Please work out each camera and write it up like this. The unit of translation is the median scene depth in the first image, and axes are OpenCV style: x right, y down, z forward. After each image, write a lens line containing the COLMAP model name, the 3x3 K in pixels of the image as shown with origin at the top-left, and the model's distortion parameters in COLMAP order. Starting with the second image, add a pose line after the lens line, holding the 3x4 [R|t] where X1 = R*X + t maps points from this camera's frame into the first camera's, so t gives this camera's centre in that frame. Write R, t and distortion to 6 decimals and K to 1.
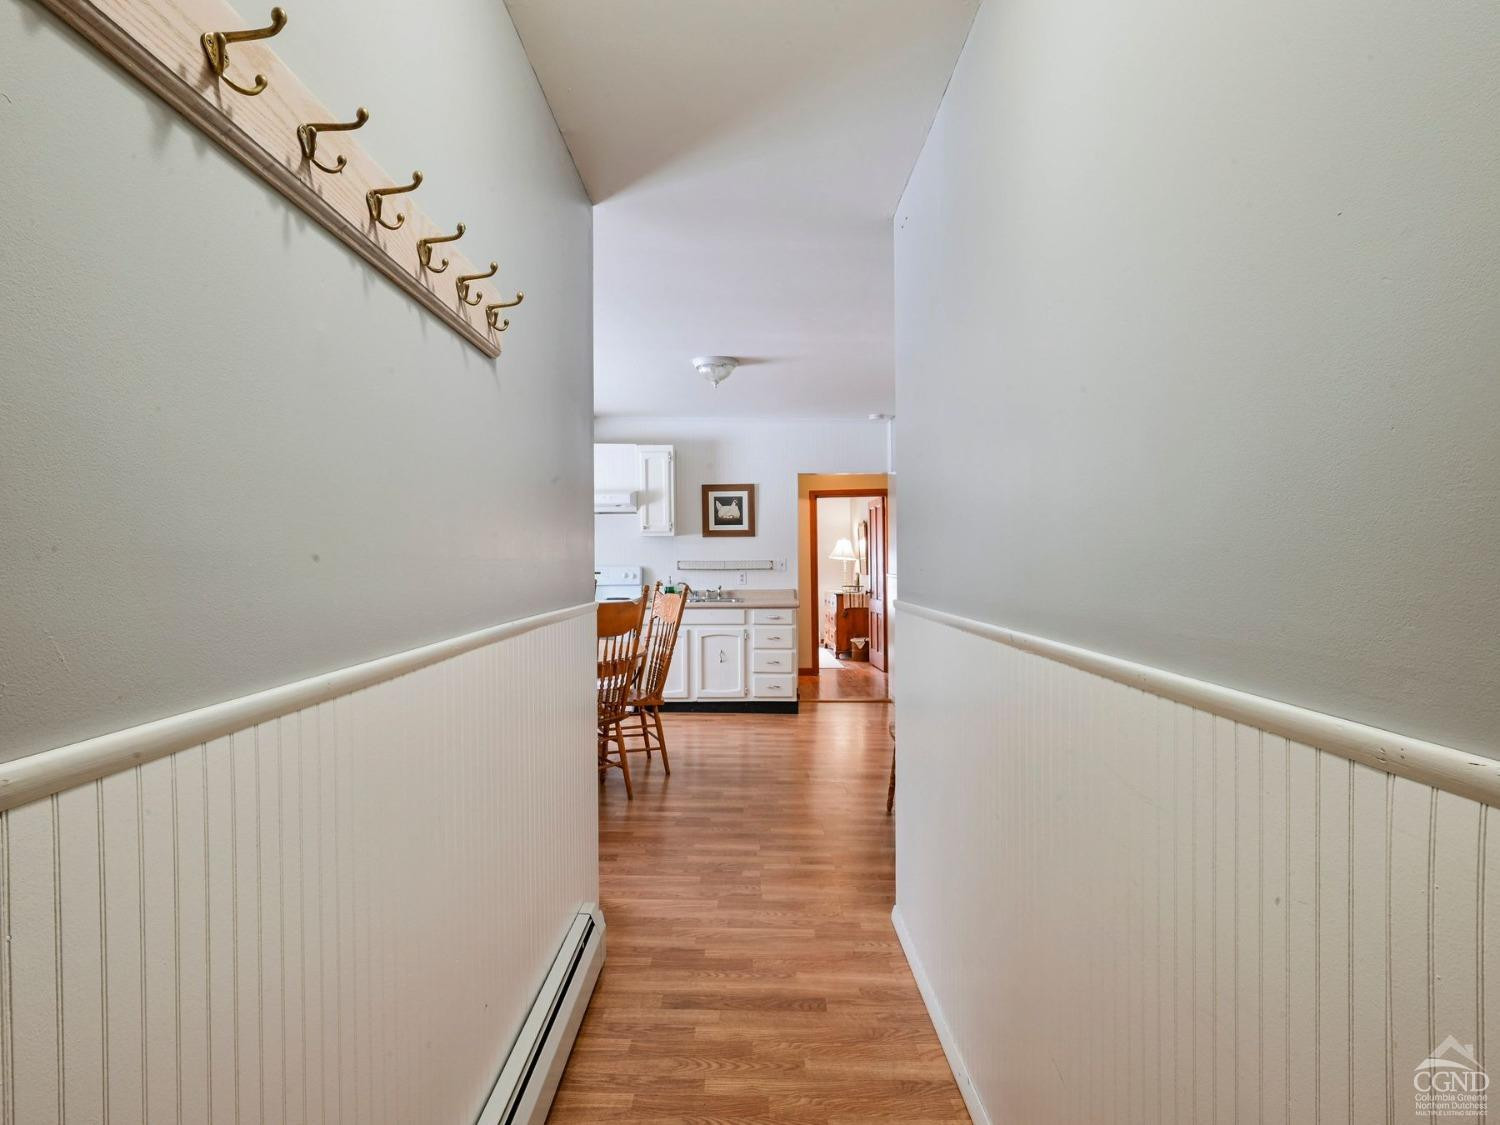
lens RADIAL K [[808.2, 0, 750.0], [0, 808.2, 562.5], [0, 0, 1]] dist [0.001465, 0.001264]
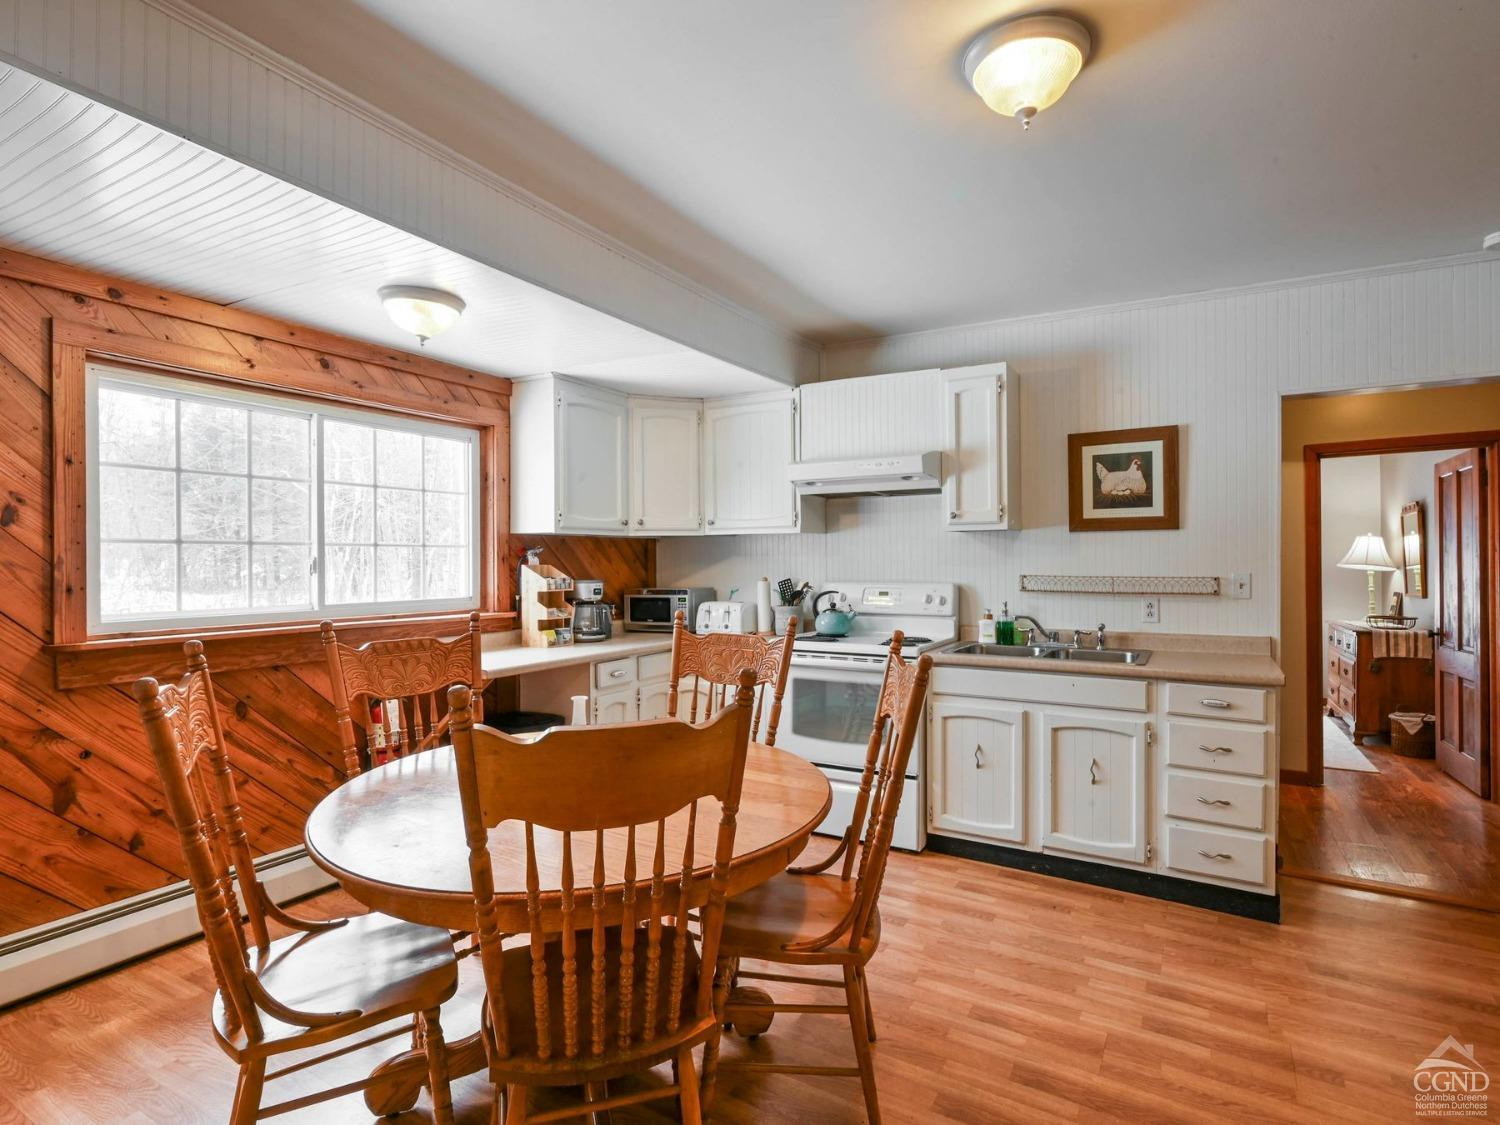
lens RADIAL K [[808.2, 0, 750.0], [0, 808.2, 562.5], [0, 0, 1]] dist [0.001465, 0.001264]
pose [[0.870501, 0.006041, -0.492129, 0.021703], [-0.006541, 0.999978, 0.000705, -0.009871], [0.492123, 0.002605, 0.870522, 0.427258]]
